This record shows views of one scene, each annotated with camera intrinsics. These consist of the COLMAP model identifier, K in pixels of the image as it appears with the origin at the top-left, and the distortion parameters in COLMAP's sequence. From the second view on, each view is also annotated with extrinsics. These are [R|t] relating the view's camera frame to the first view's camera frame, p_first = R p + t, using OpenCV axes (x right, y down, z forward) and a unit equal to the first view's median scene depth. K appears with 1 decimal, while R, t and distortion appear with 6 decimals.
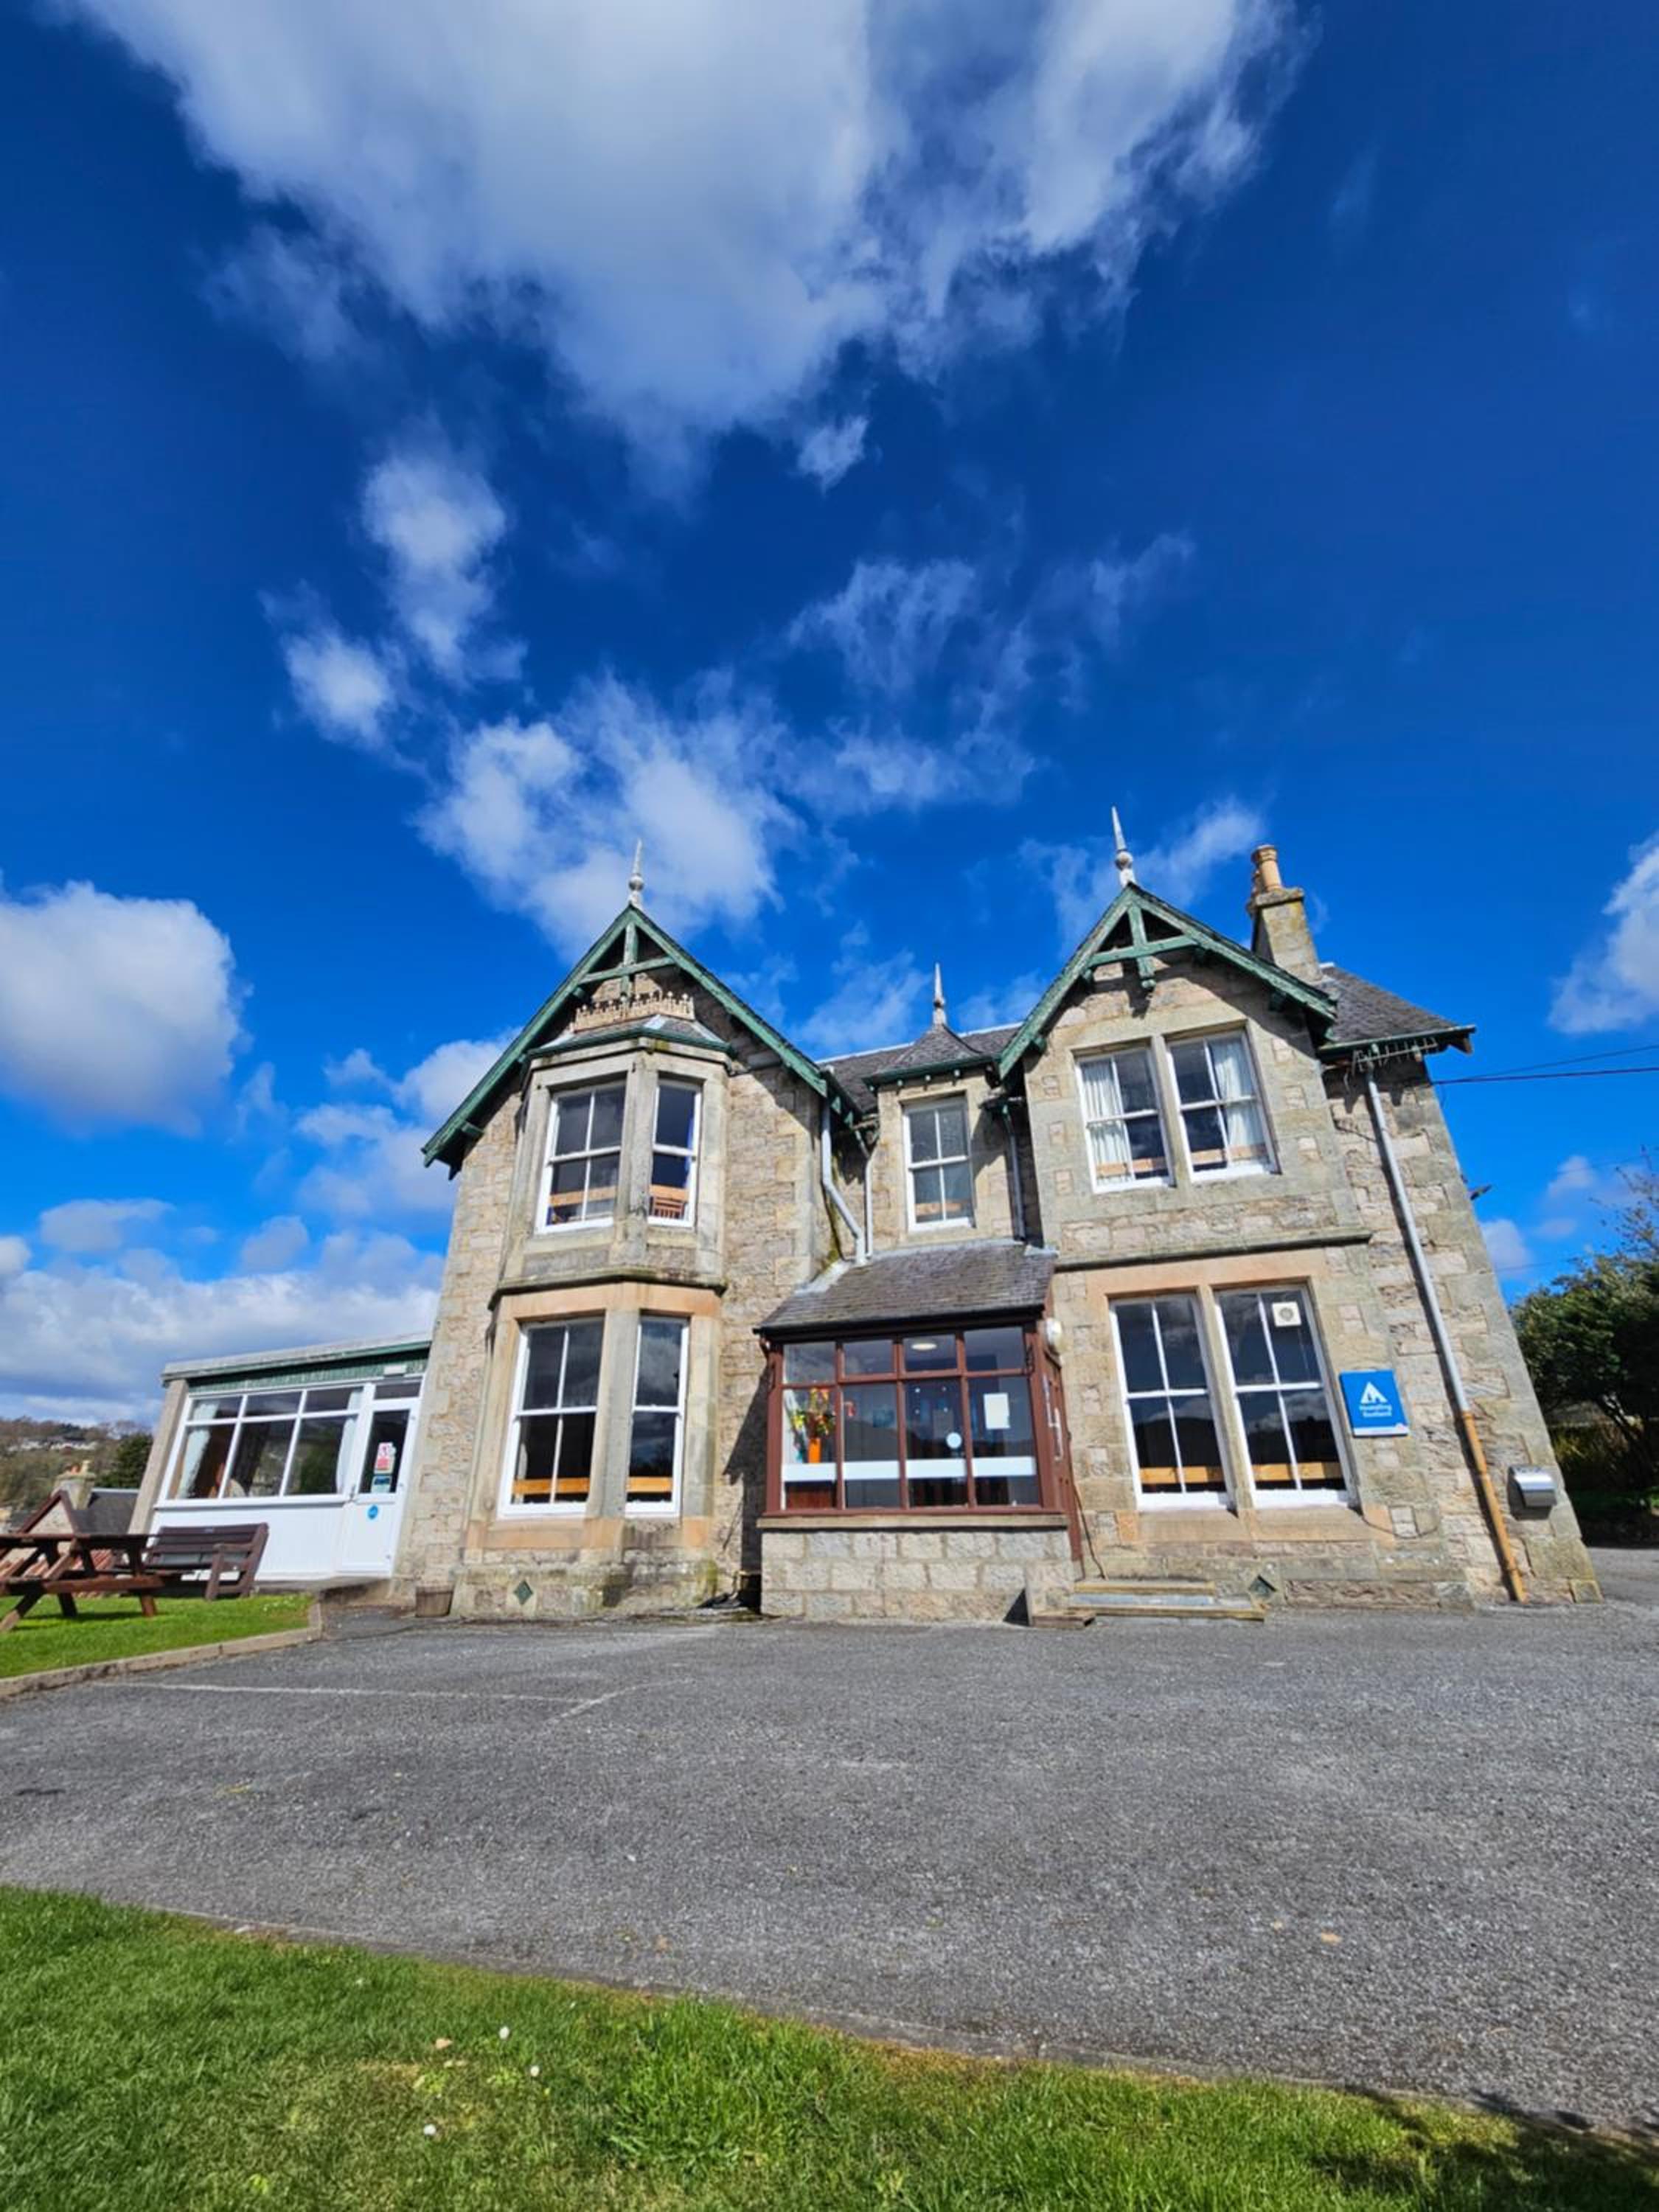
lens RADIAL K [[900.7, 0, 829.5], [0, 900.7, 1106.0], [0, 0, 1]] dist [-0.002578, -0.000021]
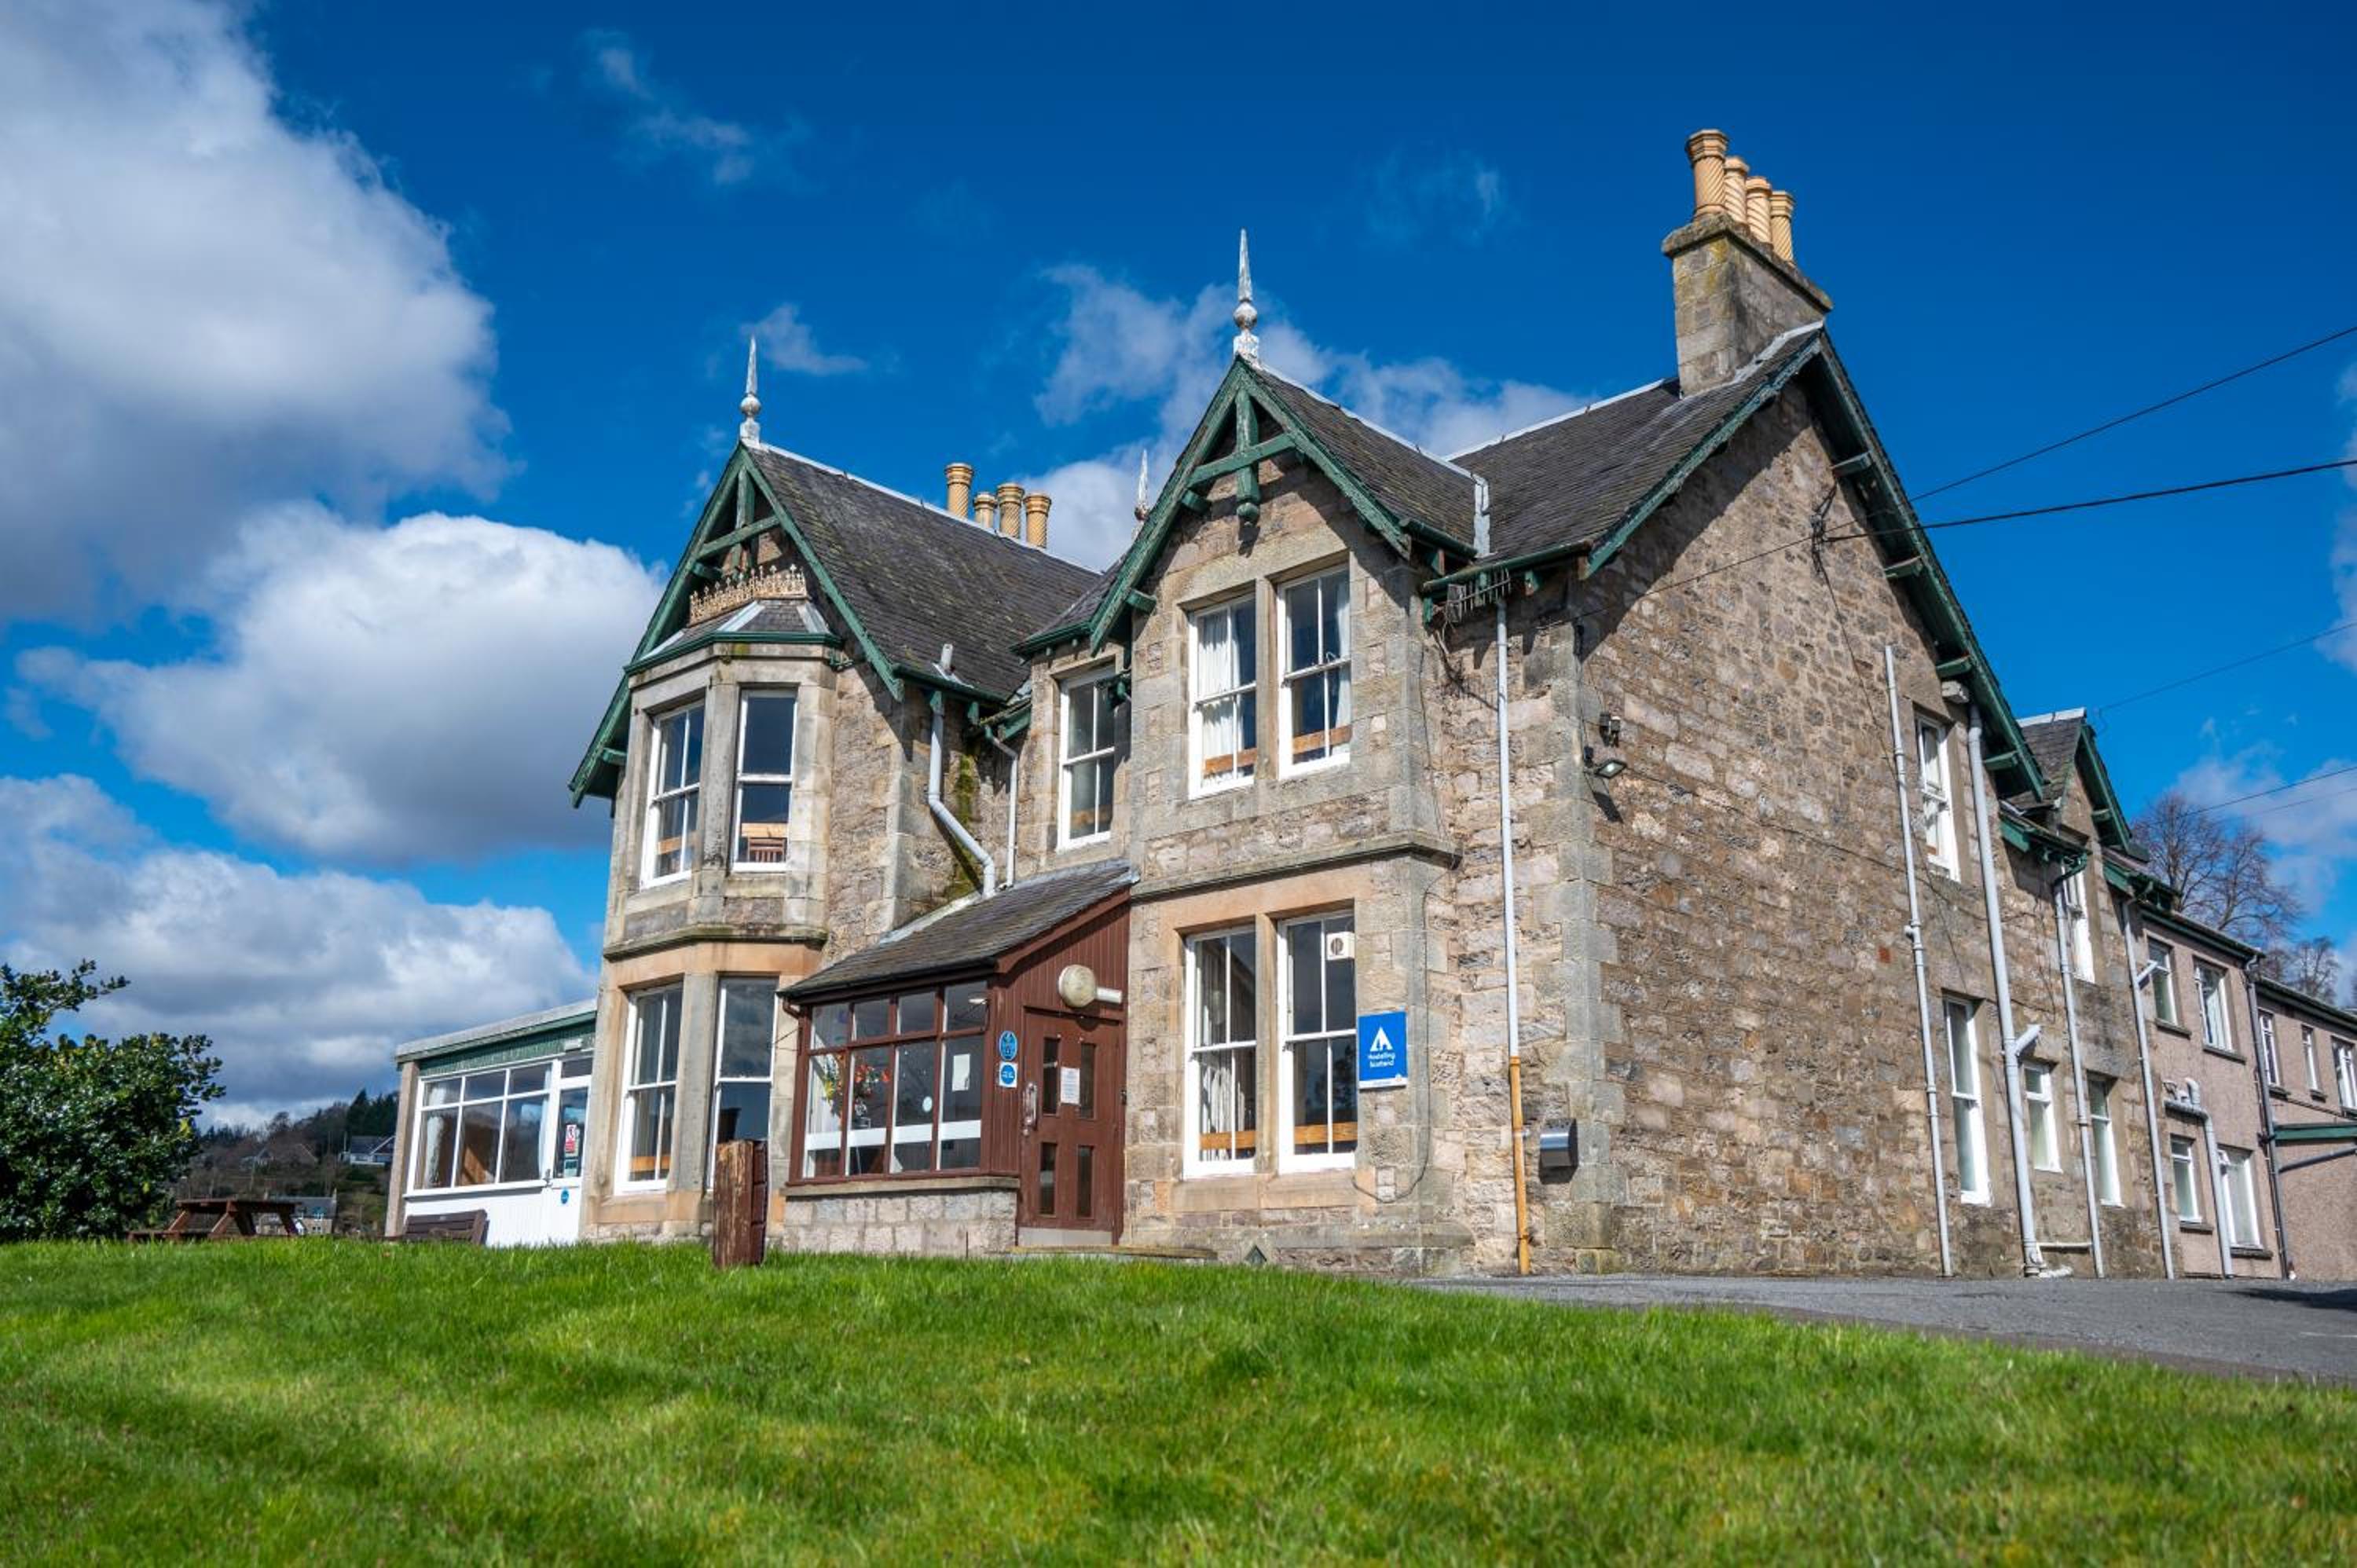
lens RADIAL K [[1916.8, 0, 1178.5], [0, 1916.8, 784.0], [0, 0, 1]] dist [-0.006629, -0.001528]
pose [[0.922475, -0.083730, -0.376867, 0.890310], [0.146935, 0.978875, 0.142177, -0.148707], [0.357001, -0.186530, 0.915290, -0.501326]]
